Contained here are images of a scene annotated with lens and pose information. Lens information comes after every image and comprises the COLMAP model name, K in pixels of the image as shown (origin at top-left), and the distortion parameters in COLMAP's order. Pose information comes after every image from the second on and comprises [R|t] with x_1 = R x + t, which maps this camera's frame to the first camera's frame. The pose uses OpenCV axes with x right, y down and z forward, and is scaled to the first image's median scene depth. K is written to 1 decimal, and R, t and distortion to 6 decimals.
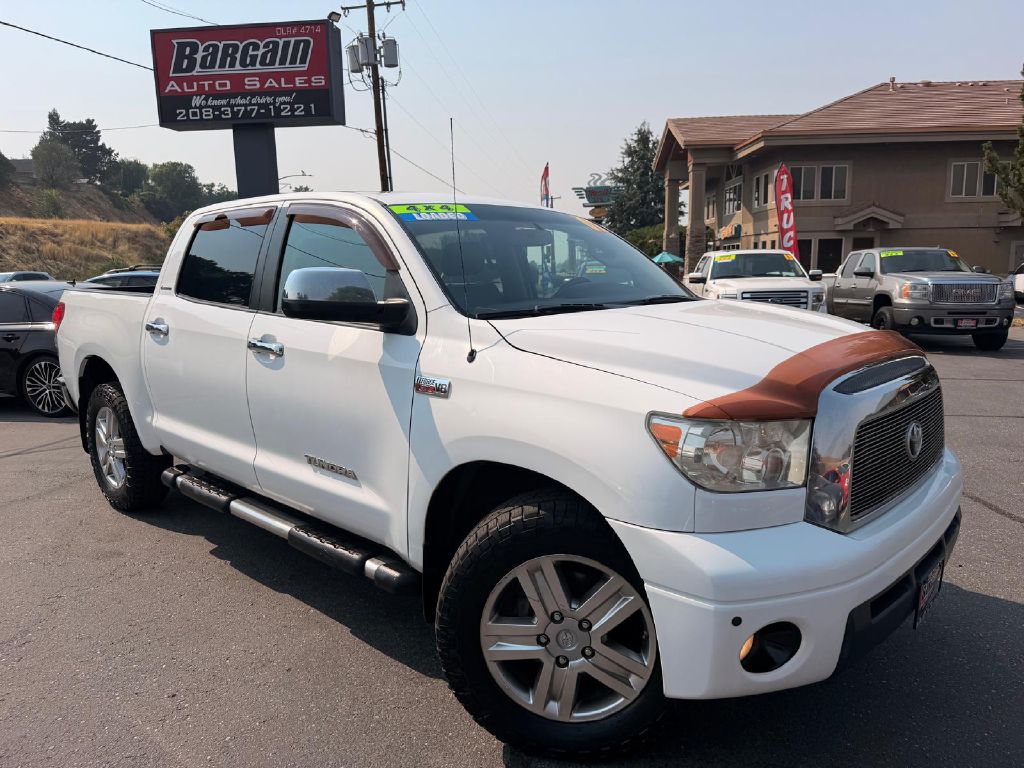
lens RADIAL K [[727.0, 0, 513.9], [0, 727.0, 387.3], [0, 0, 1]] dist [0.010703, -0.020243]
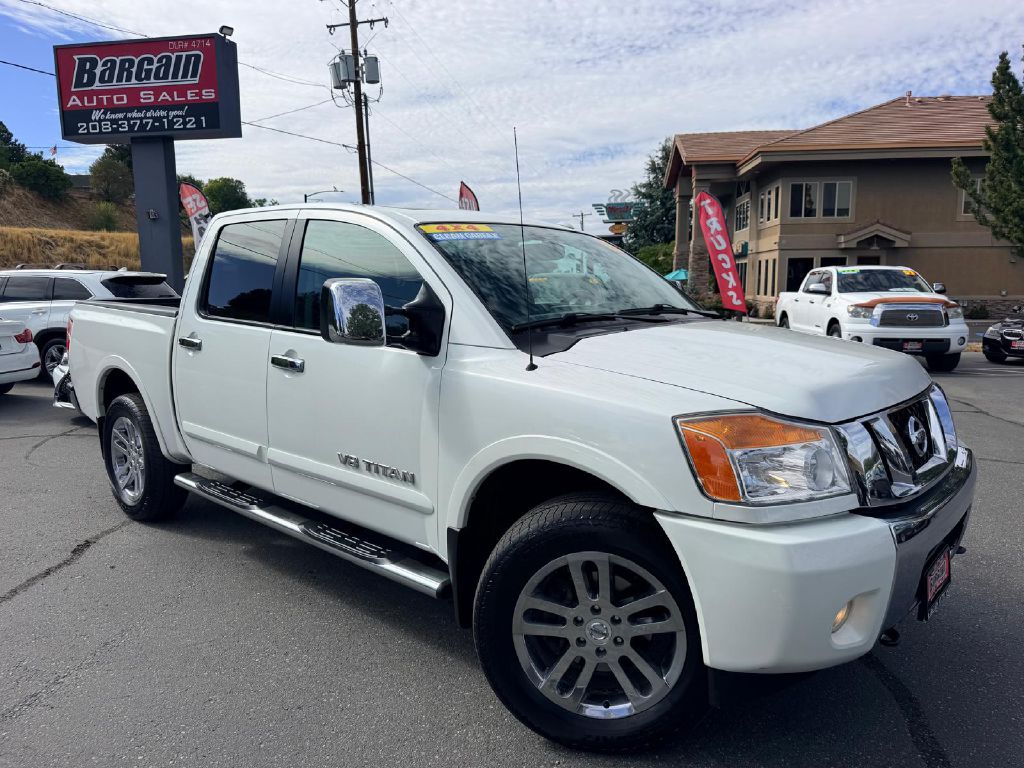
lens RADIAL K [[727.0, 0, 511.5], [0, 727.0, 384.0], [0, 0, 1]] dist [0.010703, -0.020243]
pose [[0.997386, 0.021666, -0.068928, 0.218679], [-0.023425, 0.999417, -0.024820, -0.007141], [0.068350, 0.026369, 0.997313, 0.039223]]
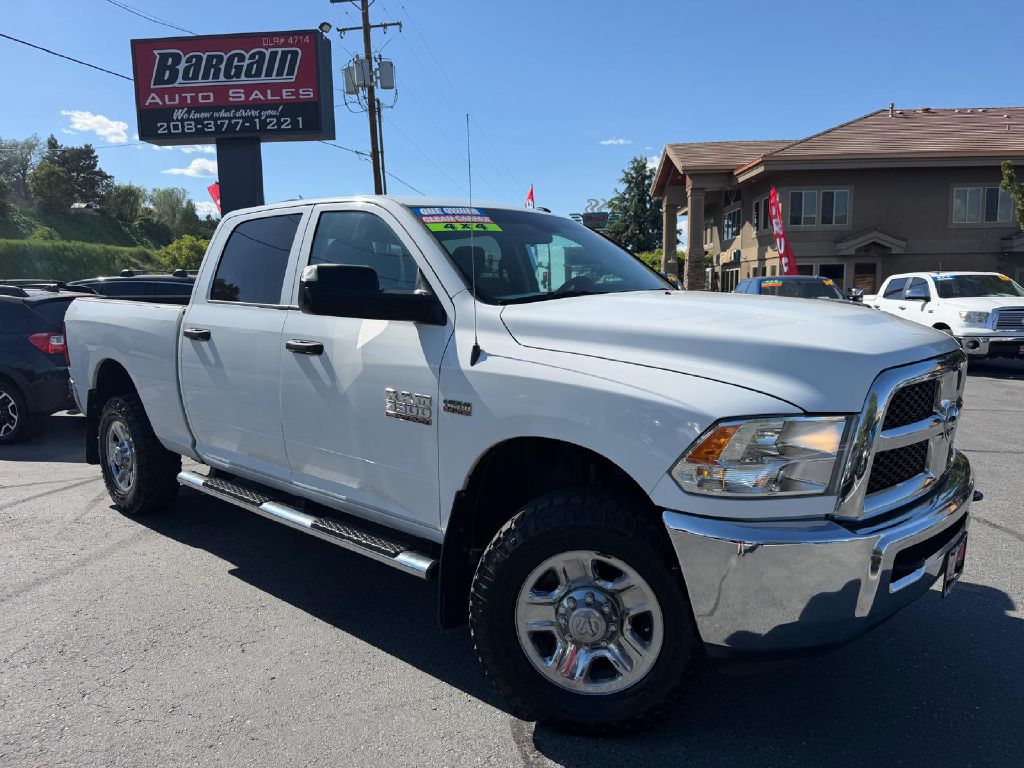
lens RADIAL K [[727.0, 0, 512.0], [0, 727.0, 386.2], [0, 0, 1]] dist [0.010703, -0.020243]
pose [[0.999990, 0.003829, 0.002362, -0.000785], [-0.003741, 0.999337, -0.036207, -0.004941], [-0.002499, 0.036198, 0.999342, 0.061201]]
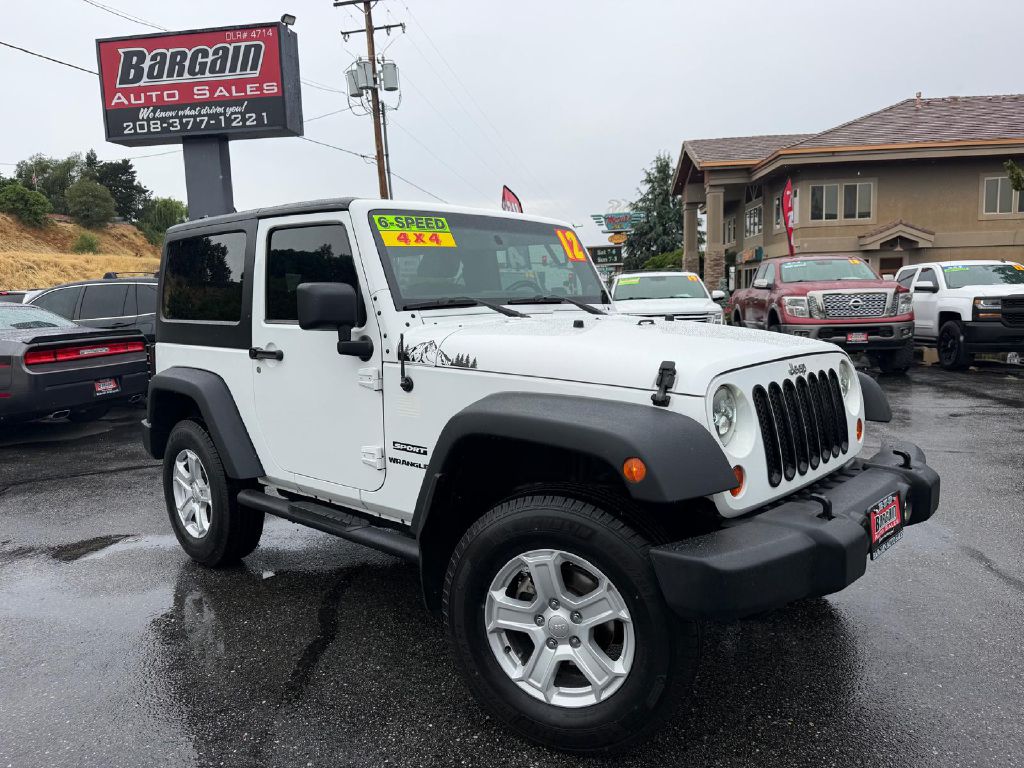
lens RADIAL K [[727.0, 0, 512.9], [0, 727.0, 384.9], [0, 0, 1]] dist [0.010703, -0.020243]
pose [[0.999052, -0.006921, -0.042983, 0.073310], [0.005007, 0.998998, -0.044480, -0.002111], [0.043248, 0.044223, 0.998085, 0.105858]]
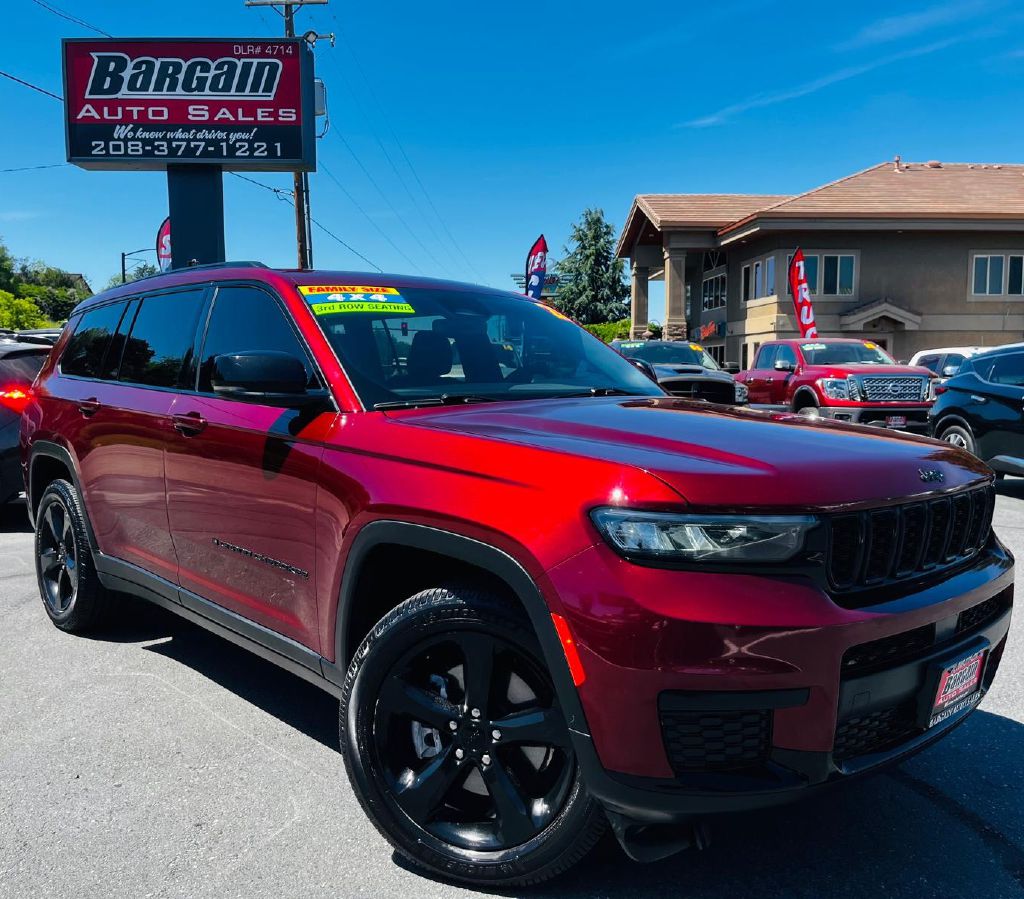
lens RADIAL K [[910.3, 0, 509.1], [0, 910.3, 445.3], [0, 0, 1]] dist [0.023492, 0.010539]
pose [[0.994531, 0.011254, 0.103835, -0.126329], [-0.002292, 0.996290, -0.086024, 0.017008], [-0.104418, 0.085315, 0.990867, 0.030304]]
